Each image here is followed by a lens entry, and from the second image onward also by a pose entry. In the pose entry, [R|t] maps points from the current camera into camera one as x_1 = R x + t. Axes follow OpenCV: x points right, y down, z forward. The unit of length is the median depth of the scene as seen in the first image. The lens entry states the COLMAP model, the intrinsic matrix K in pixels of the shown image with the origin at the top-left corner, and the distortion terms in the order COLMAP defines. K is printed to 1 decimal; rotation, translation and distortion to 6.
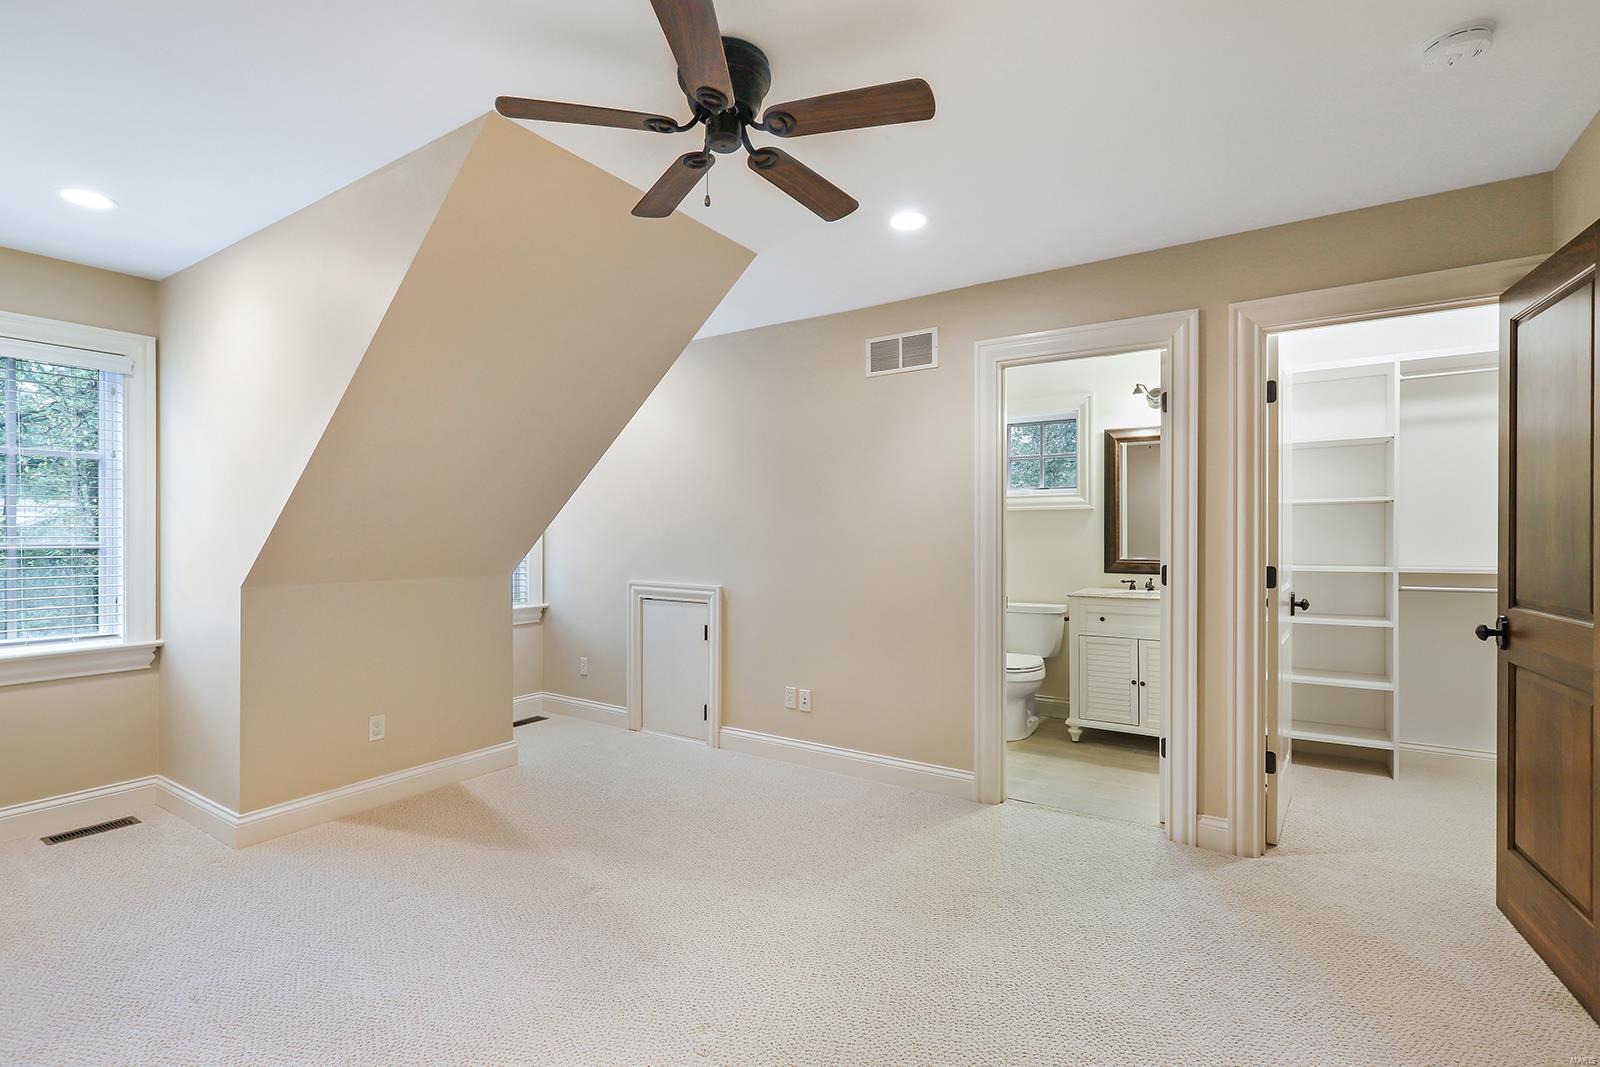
lens RADIAL K [[735.1, 0, 810.0], [0, 735.1, 538.5], [0, 0, 1]] dist [-0.000801, 0.000913]
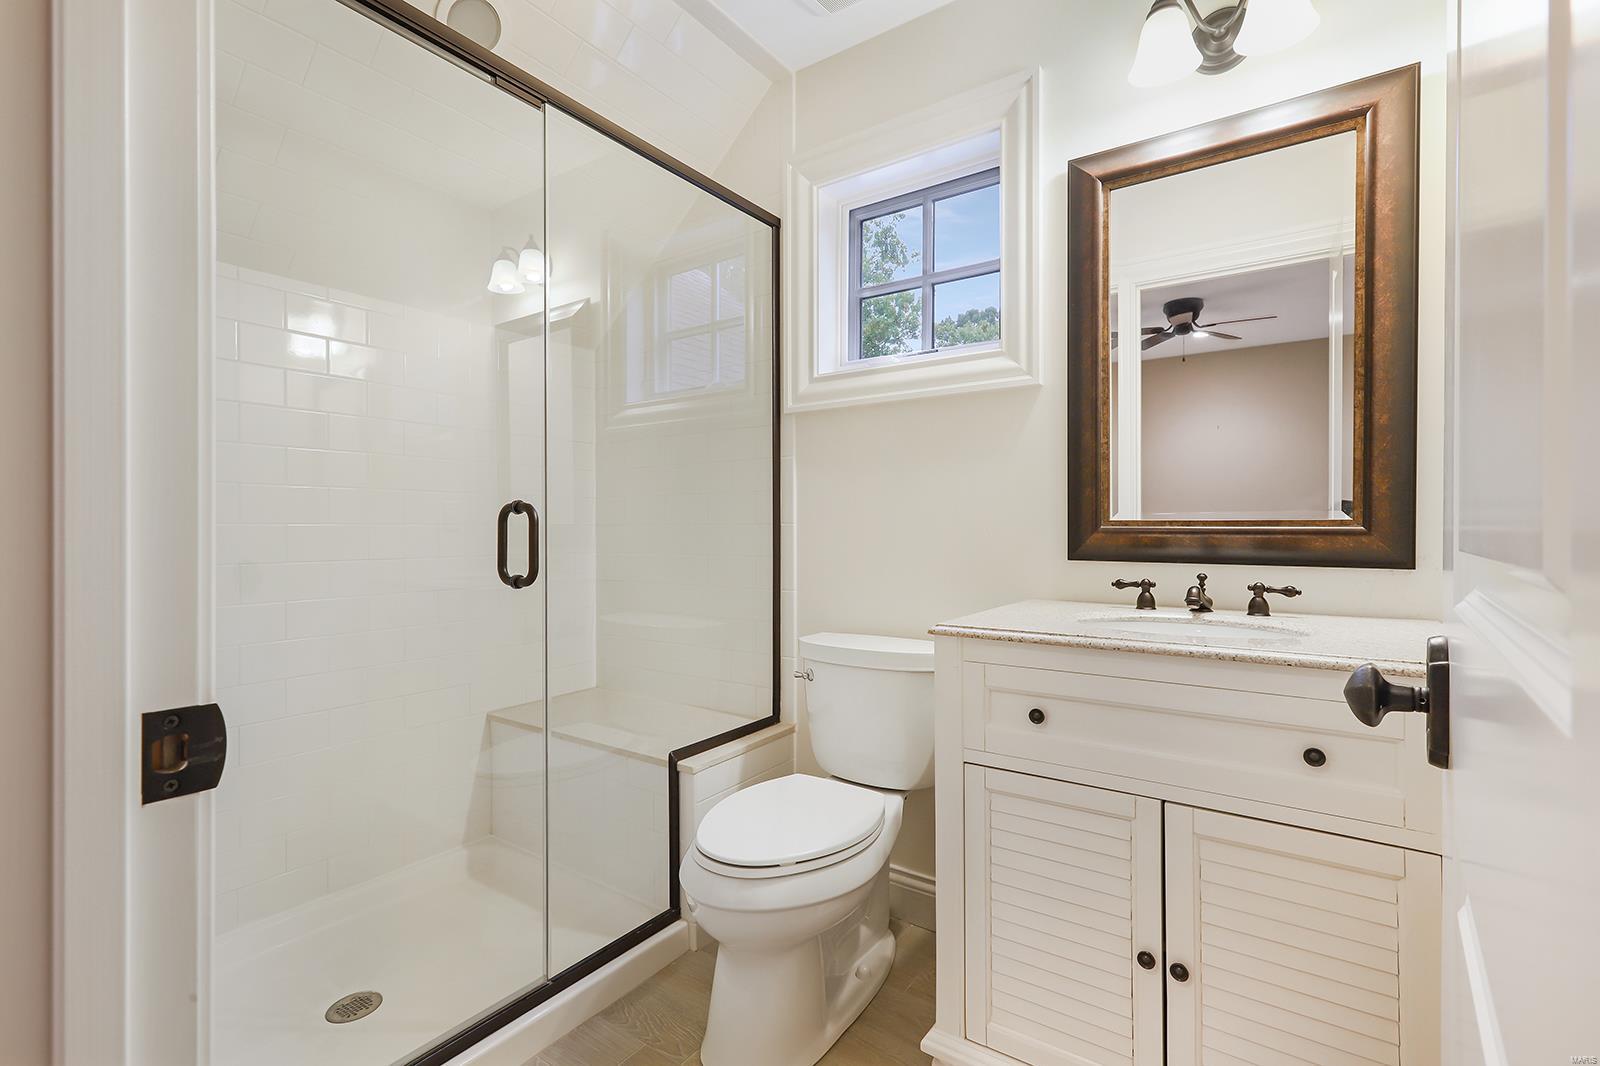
lens RADIAL K [[735.1, 0, 804.3], [0, 735.1, 536.0], [0, 0, 1]] dist [-0.000801, 0.000913]
pose [[0.999259, -0.000300, -0.038493, 0.291247], [0.000329, 1.000000, 0.000755, 0.035498], [0.038492, -0.000767, 0.999259, 0.648982]]
